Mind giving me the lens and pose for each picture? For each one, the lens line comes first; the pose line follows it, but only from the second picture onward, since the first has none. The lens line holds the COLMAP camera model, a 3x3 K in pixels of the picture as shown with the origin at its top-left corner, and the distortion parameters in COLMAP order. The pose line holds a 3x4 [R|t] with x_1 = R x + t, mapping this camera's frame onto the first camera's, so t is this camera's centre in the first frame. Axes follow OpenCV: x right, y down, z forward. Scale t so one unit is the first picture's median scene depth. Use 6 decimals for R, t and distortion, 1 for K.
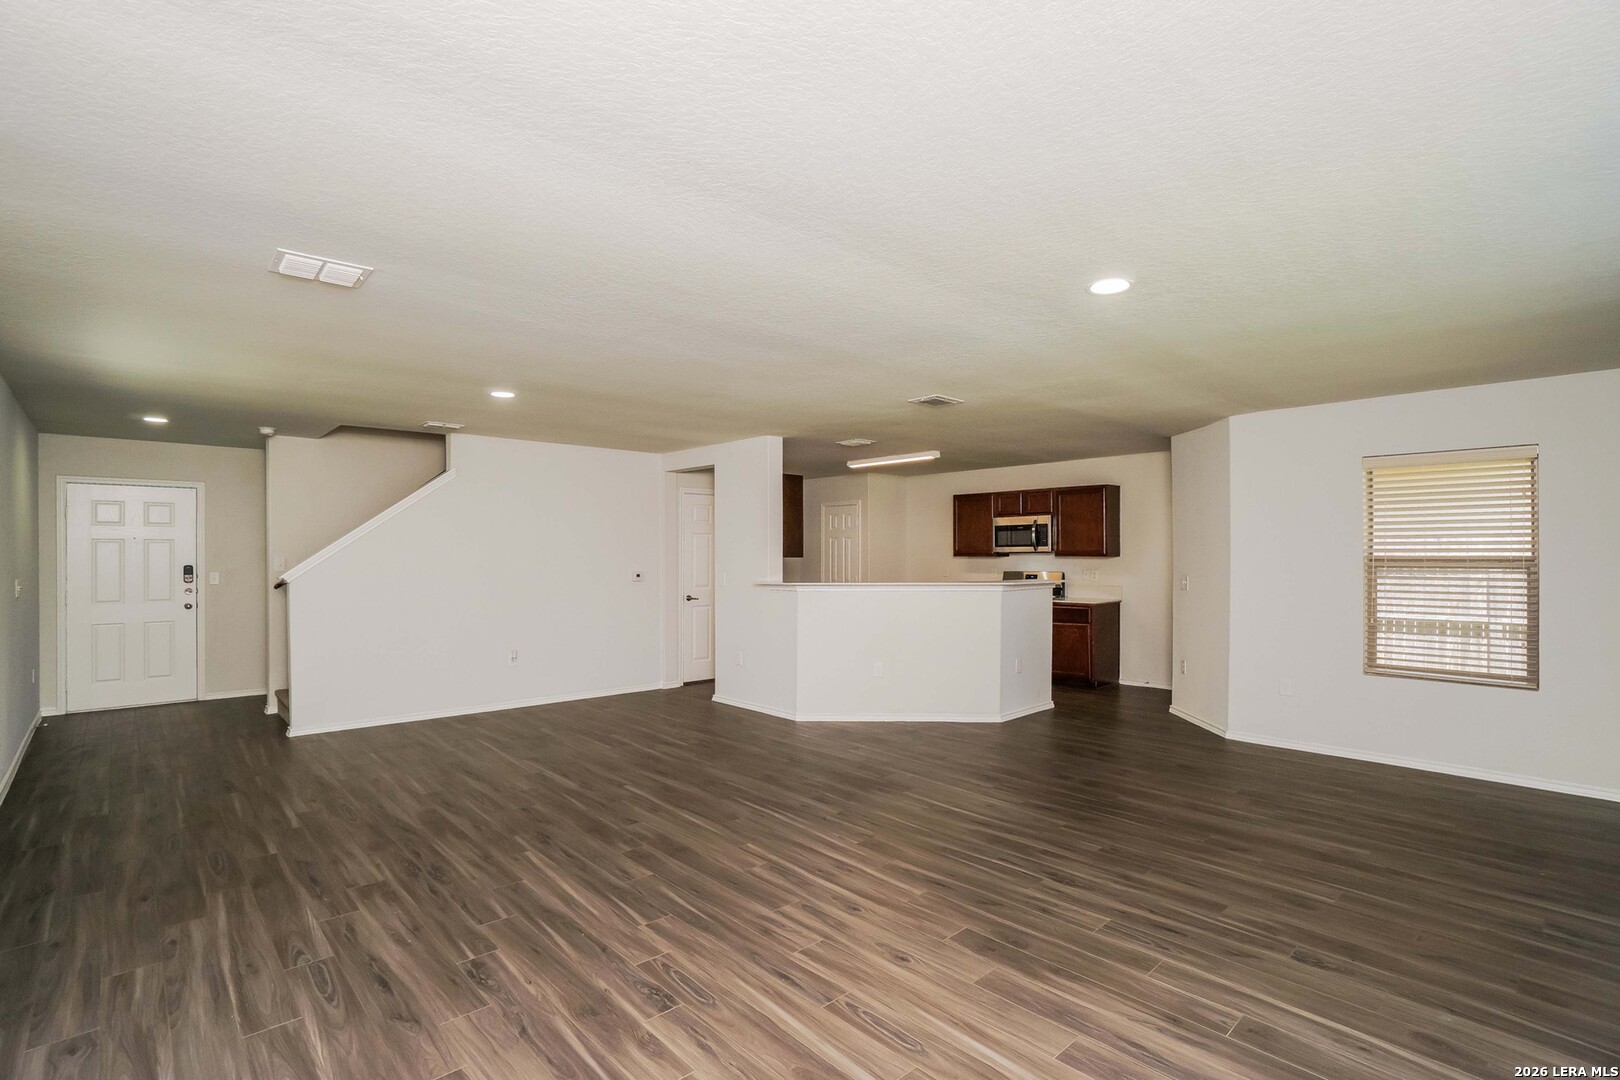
lens RADIAL K [[745.3, 0, 805.5], [0, 745.3, 558.5], [0, 0, 1]] dist [-0.000035, 0.000038]
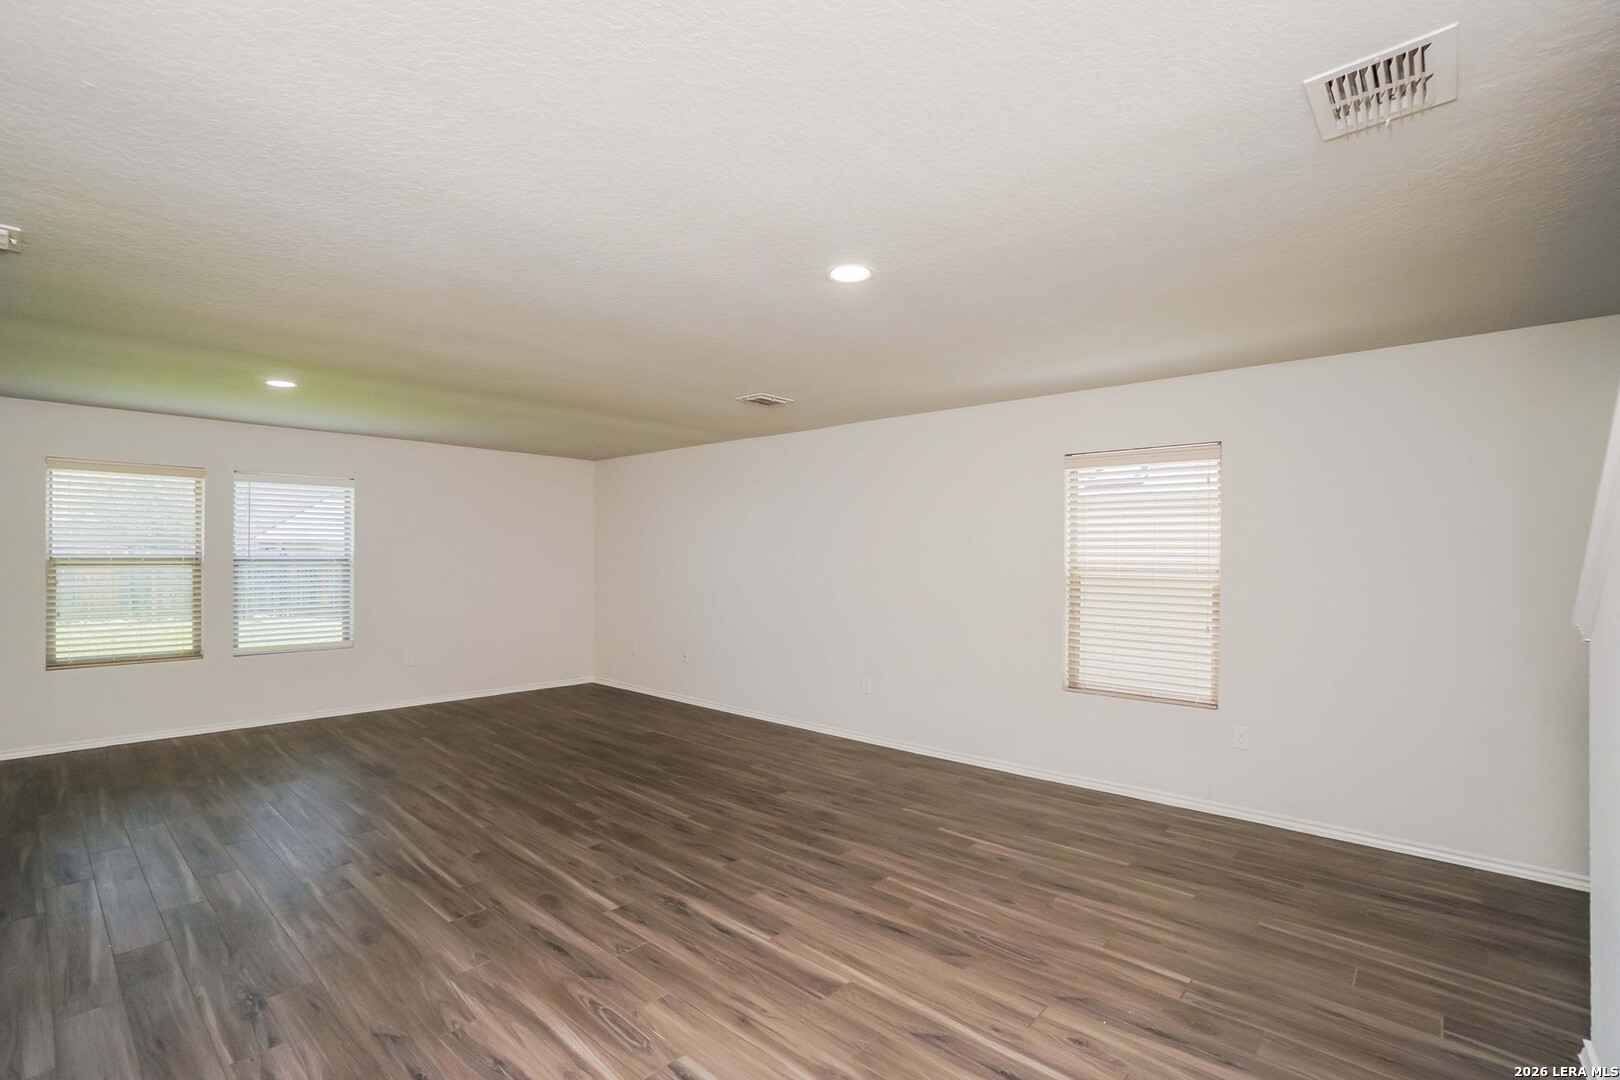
lens RADIAL K [[717.2, 0, 810.0], [0, 717.2, 540.0], [0, 0, 1]] dist [0.000616, 0.000109]
pose [[-0.993896, -0.001837, -0.110302, -0.439309], [-0.000250, 0.999896, -0.014397, -0.015826], [0.110317, -0.014281, -0.993794, 2.126879]]
